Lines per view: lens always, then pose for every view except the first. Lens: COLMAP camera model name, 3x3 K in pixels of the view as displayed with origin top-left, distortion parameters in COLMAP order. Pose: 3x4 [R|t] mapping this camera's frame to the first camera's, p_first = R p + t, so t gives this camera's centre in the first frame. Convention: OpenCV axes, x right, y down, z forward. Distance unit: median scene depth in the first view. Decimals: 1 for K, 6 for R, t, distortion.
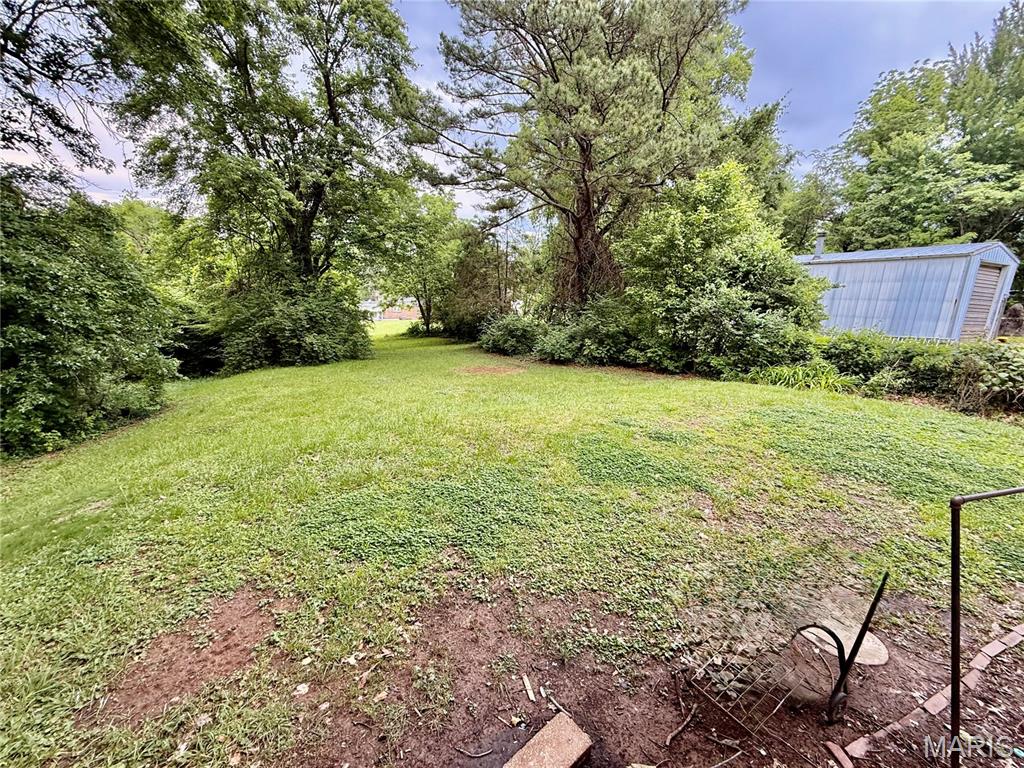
lens RADIAL K [[407.8, 0, 511.5], [0, 407.8, 383.7], [0, 0, 1]] dist [0.000177, 0.001115]
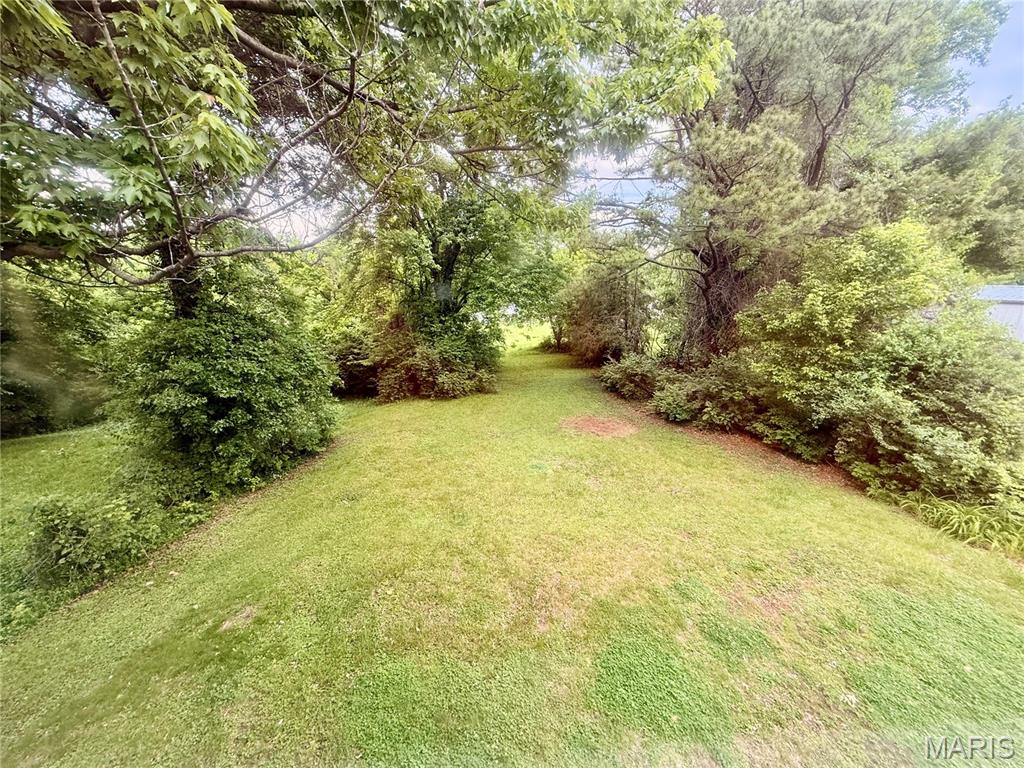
lens RADIAL K [[407.8, 0, 512.0], [0, 407.8, 384.3], [0, 0, 1]] dist [0.000177, 0.001115]
pose [[0.941392, 0.065402, -0.330914, 0.077757], [-0.056840, 0.997752, 0.035497, -0.170285], [0.332492, -0.014607, 0.942993, -0.007646]]
